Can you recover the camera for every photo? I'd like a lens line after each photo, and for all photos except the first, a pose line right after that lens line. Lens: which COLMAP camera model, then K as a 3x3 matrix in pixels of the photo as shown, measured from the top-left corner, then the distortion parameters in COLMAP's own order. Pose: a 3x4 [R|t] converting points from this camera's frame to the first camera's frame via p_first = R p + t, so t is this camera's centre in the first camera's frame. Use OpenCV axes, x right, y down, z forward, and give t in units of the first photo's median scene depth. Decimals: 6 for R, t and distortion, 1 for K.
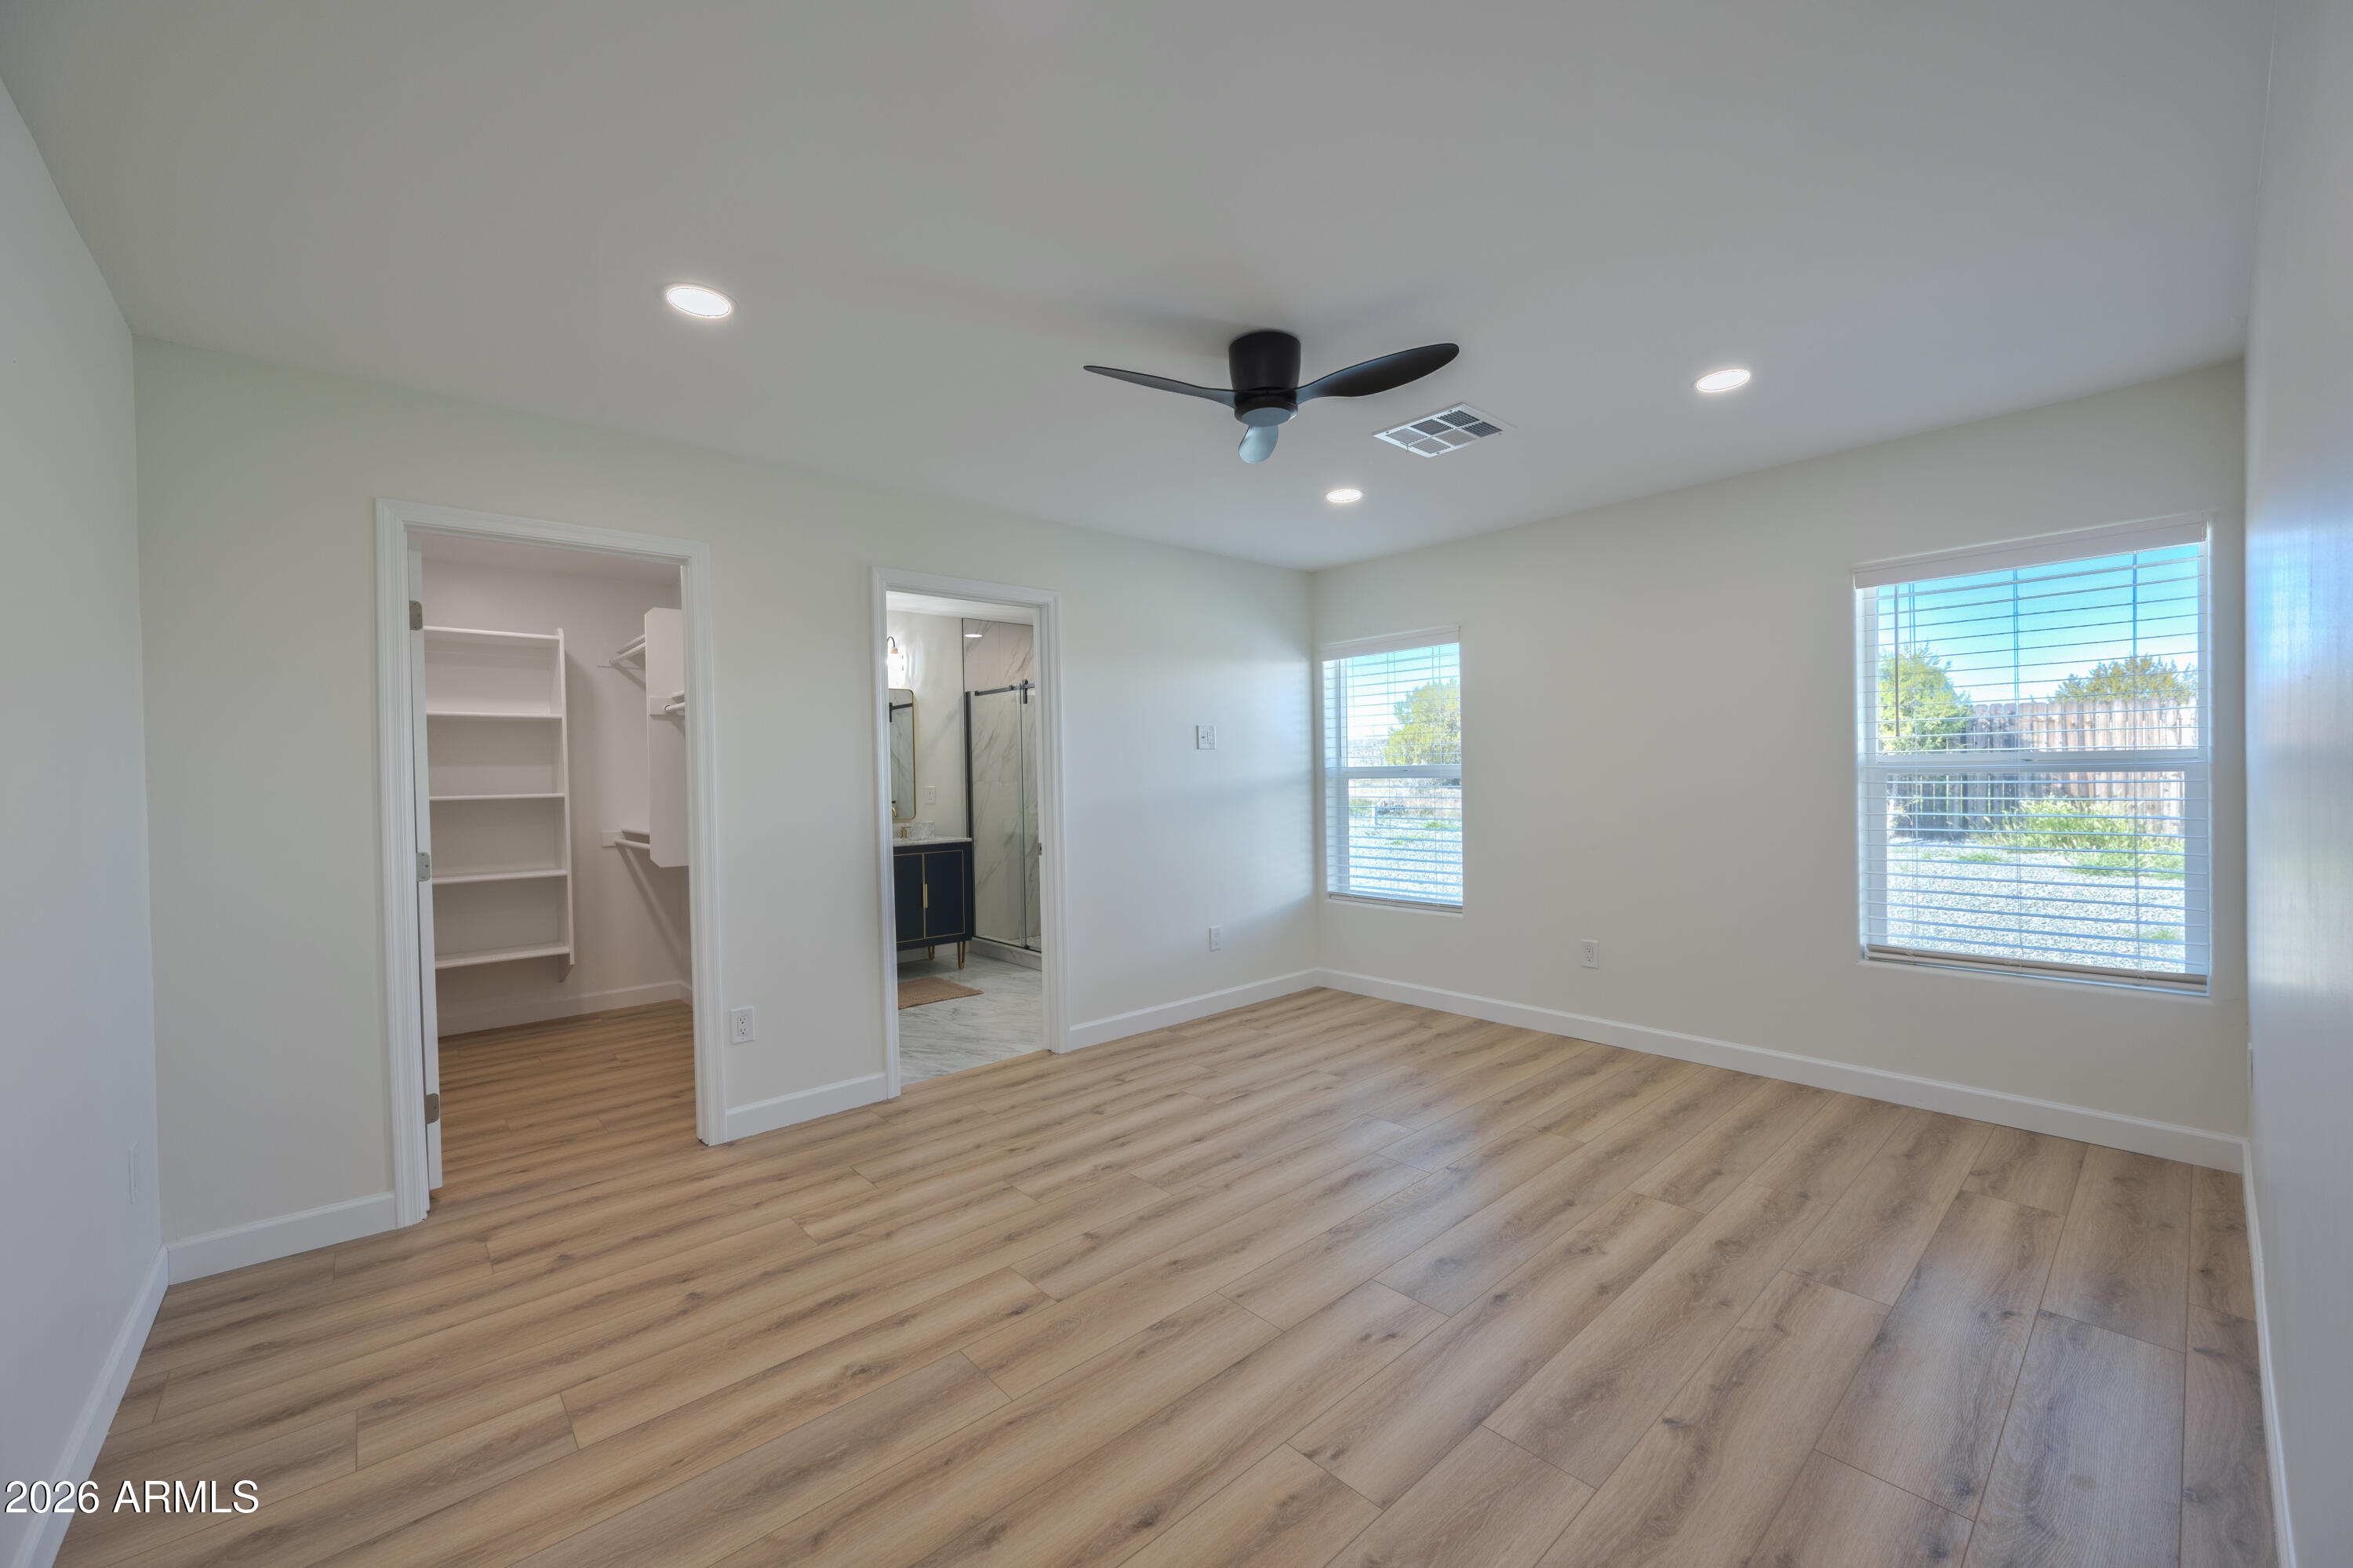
lens RADIAL K [[919.9, 0, 1158.7], [0, 919.9, 790.3], [0, 0, 1]] dist [-0.000753, 0.000187]
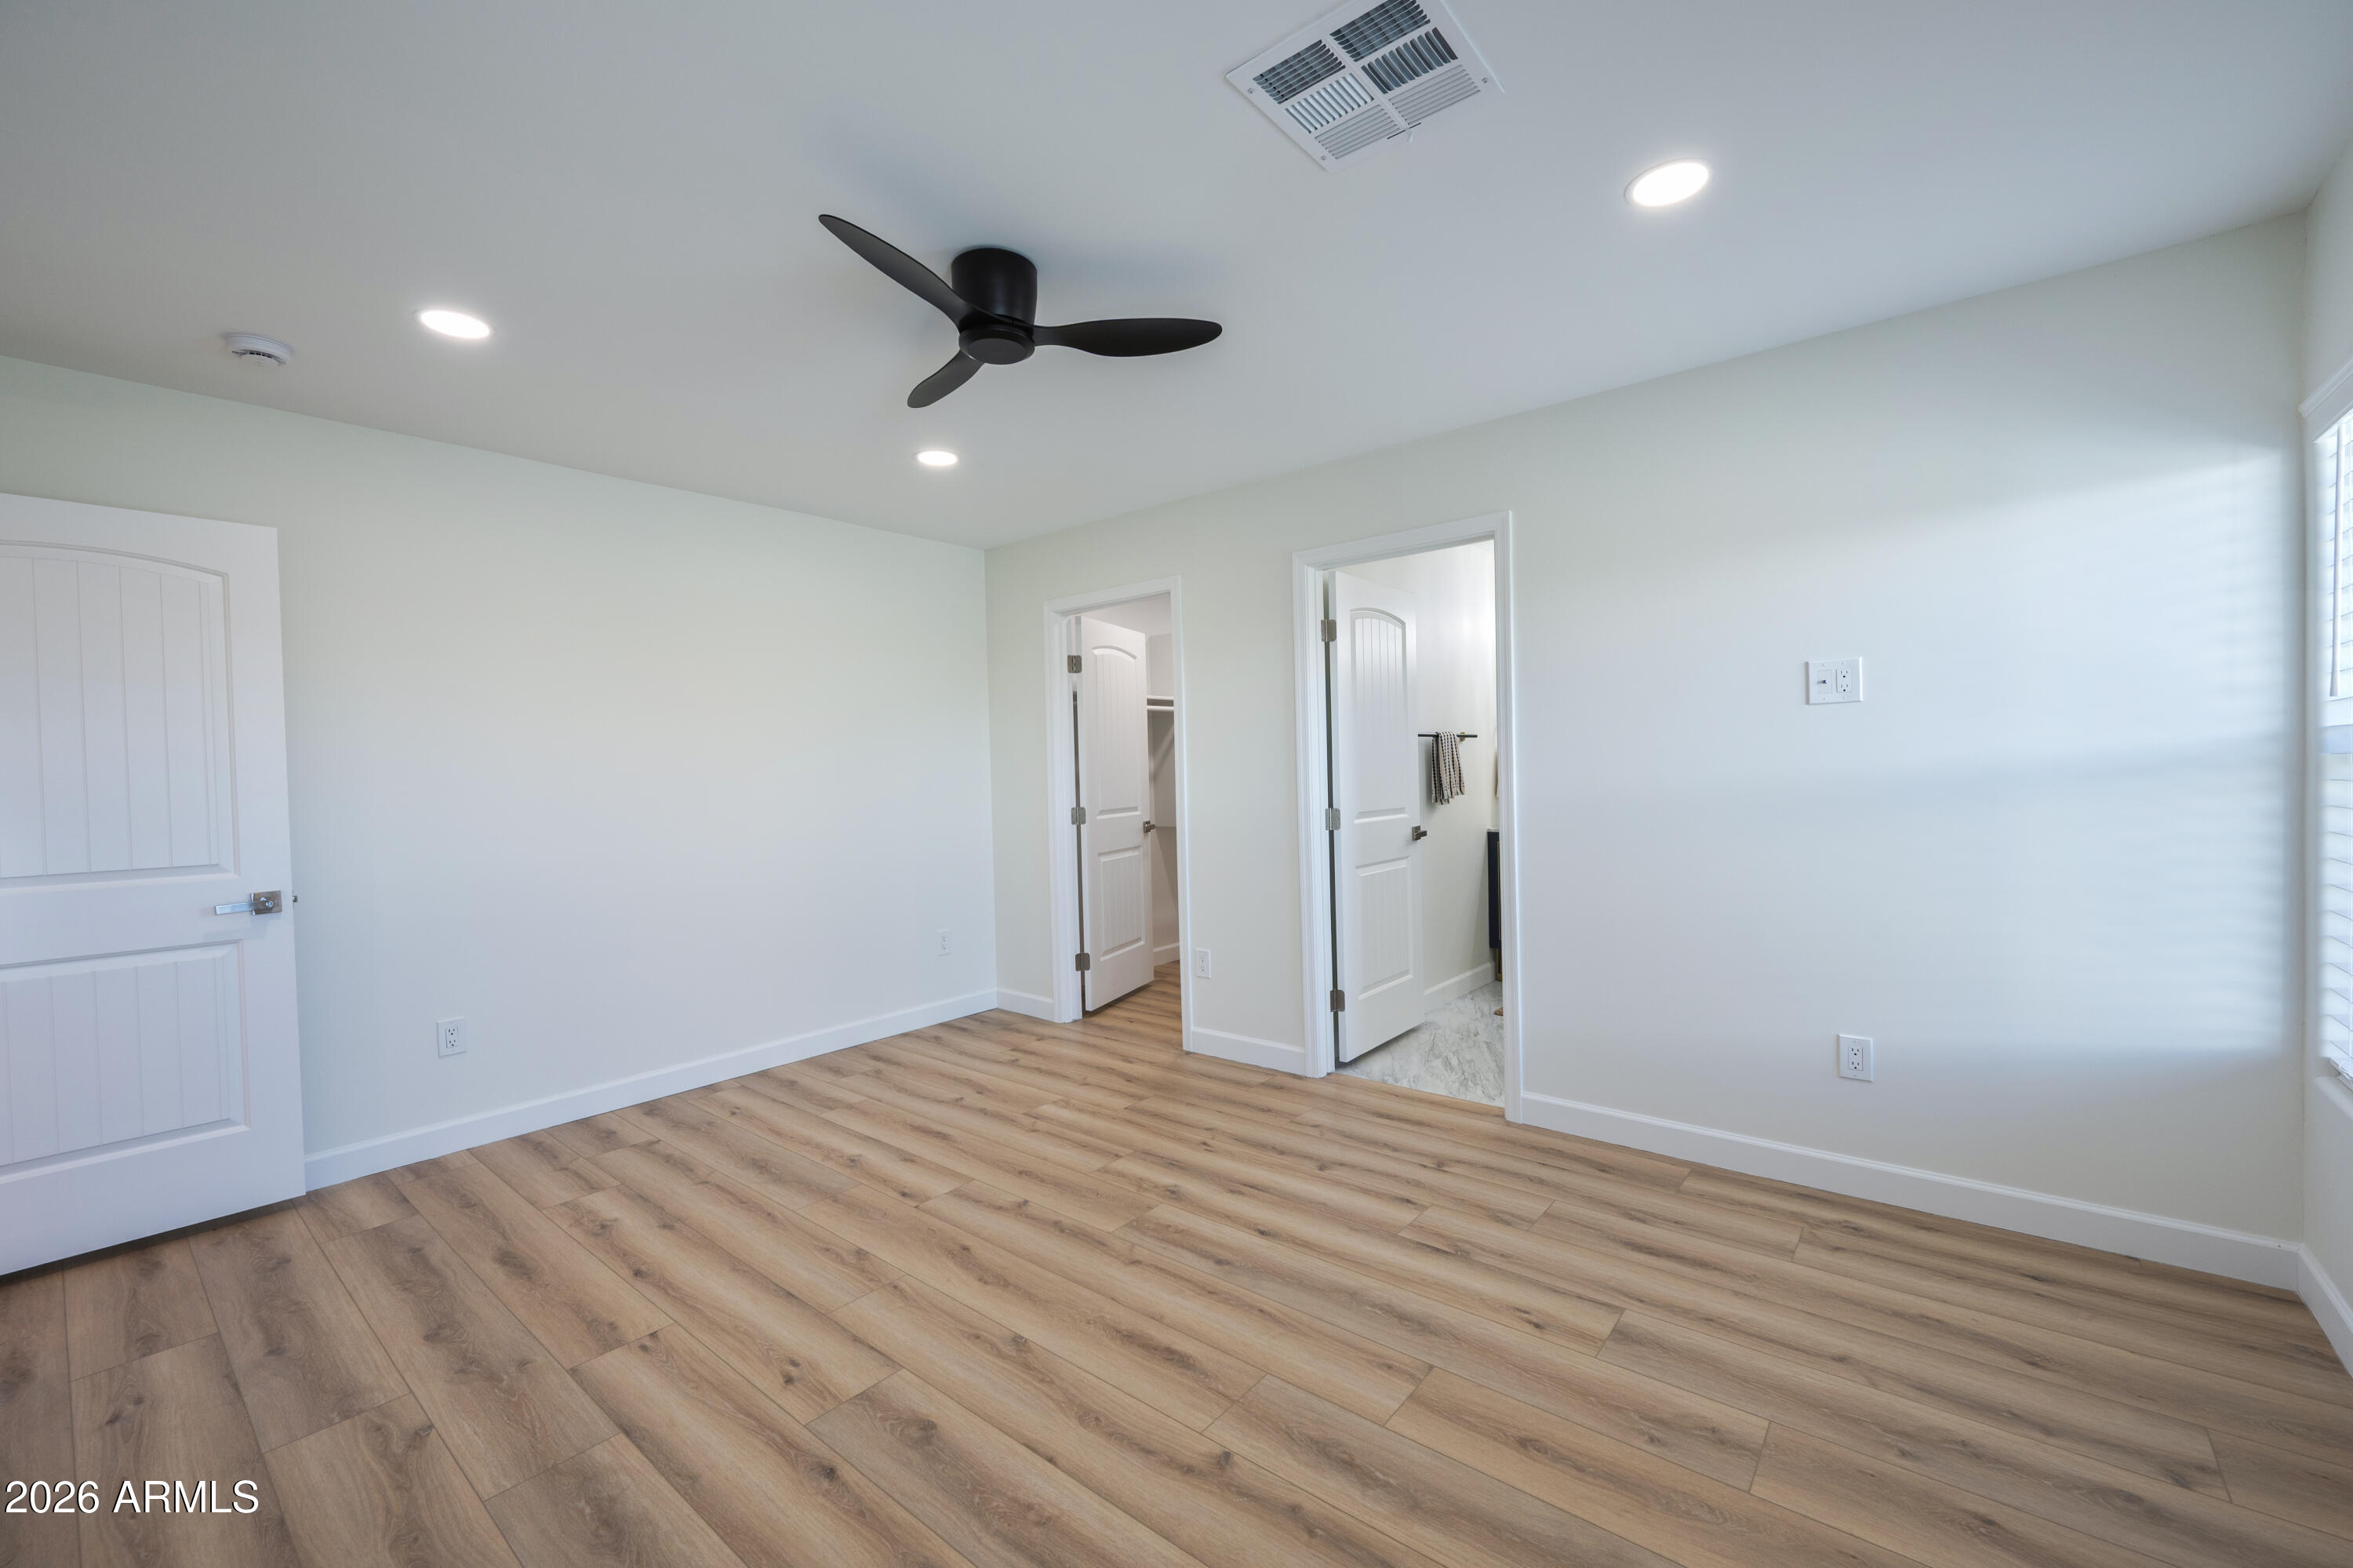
lens RADIAL K [[919.9, 0, 1161.2], [0, 919.9, 774.3], [0, 0, 1]] dist [-0.000753, 0.000187]
pose [[0.168394, 0.022915, -0.985453, 0.870171], [0.006278, 0.999685, 0.024319, -0.031898], [0.985700, -0.010282, 0.168197, 0.866658]]
